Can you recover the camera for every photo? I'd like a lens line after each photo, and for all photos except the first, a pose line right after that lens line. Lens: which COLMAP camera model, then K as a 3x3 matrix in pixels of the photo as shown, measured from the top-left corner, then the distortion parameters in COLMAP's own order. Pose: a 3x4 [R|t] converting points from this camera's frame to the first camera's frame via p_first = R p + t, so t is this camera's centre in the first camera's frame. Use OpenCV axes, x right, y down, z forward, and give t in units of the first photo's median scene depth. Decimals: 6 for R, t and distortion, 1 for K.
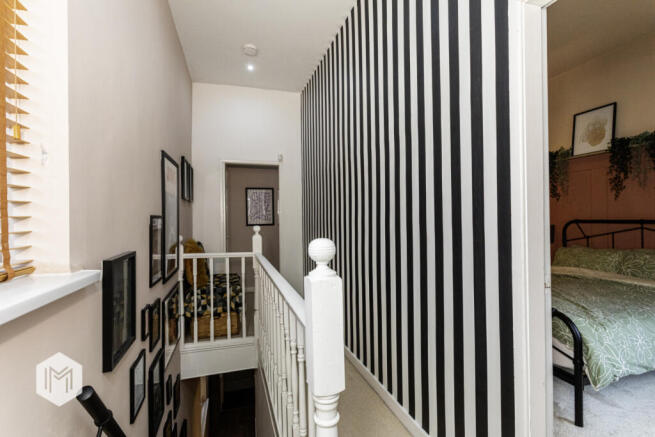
lens RADIAL K [[305.9, 0, 327.5], [0, 305.9, 218.5], [0, 0, 1]] dist [0.001383, -0.006023]
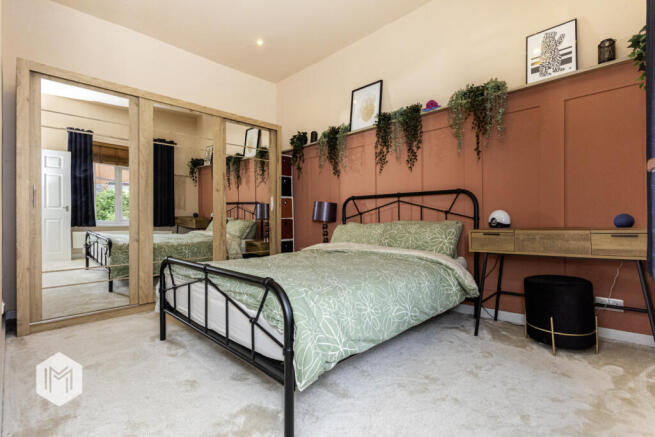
lens RADIAL K [[305.9, 0, 327.5], [0, 305.9, 218.5], [0, 0, 1]] dist [0.001383, -0.006023]
pose [[0.880229, 0.010312, 0.474437, 0.313913], [-0.007241, 0.999939, -0.008298, 0.097370], [-0.474494, 0.003869, 0.880250, 0.190838]]
